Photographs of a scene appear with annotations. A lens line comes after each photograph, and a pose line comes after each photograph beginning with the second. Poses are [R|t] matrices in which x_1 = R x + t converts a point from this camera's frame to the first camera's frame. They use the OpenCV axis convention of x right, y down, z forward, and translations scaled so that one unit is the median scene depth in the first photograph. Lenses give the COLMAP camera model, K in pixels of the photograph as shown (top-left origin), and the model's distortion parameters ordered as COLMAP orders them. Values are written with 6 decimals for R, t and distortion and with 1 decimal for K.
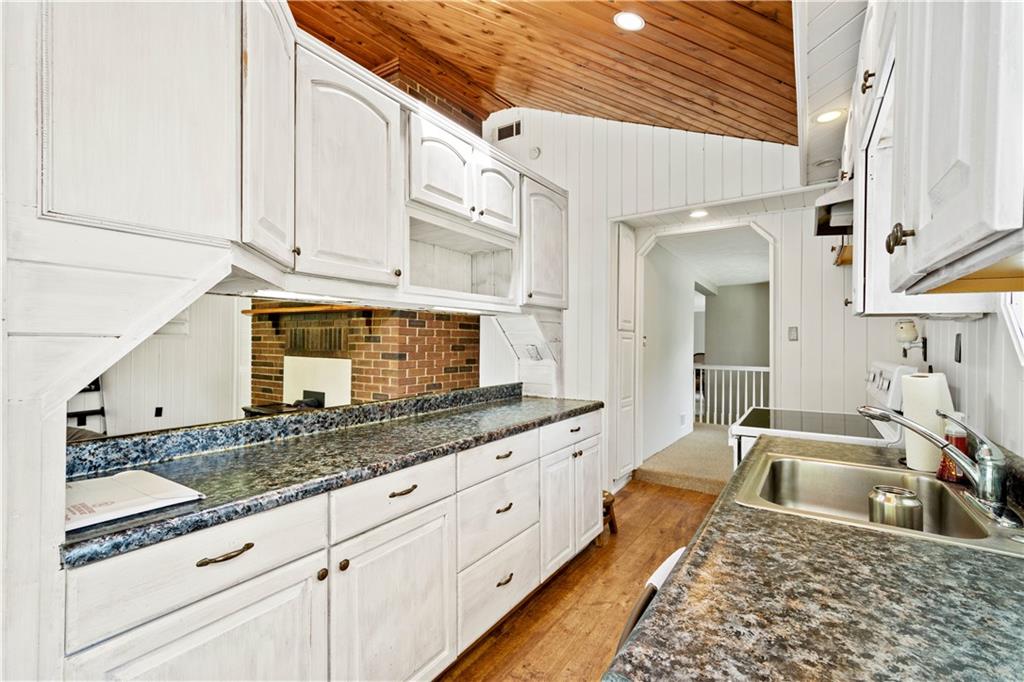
lens RADIAL K [[463.8, 0, 512.2], [0, 463.8, 341.2], [0, 0, 1]] dist [0.000758, -0.000056]
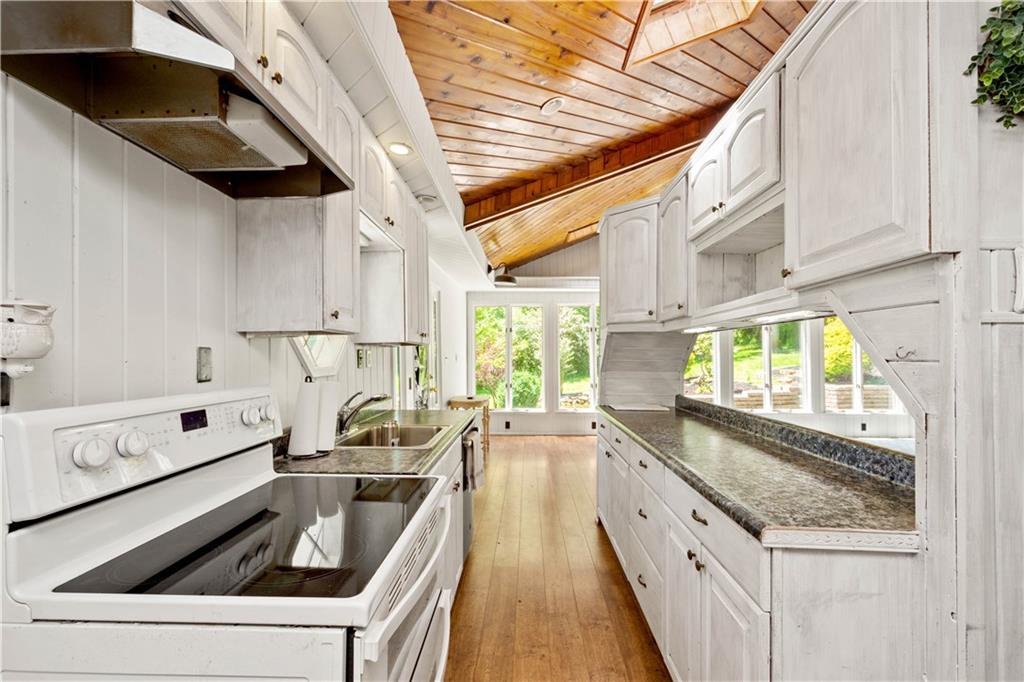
lens RADIAL K [[463.8, 0, 510.3], [0, 463.8, 349.2], [0, 0, 1]] dist [0.000758, -0.000056]
pose [[-0.855173, -0.014677, -0.518135, 0.703508], [-0.010068, 0.999881, -0.011707, -0.008565], [0.518245, -0.004795, -0.855219, 1.469731]]
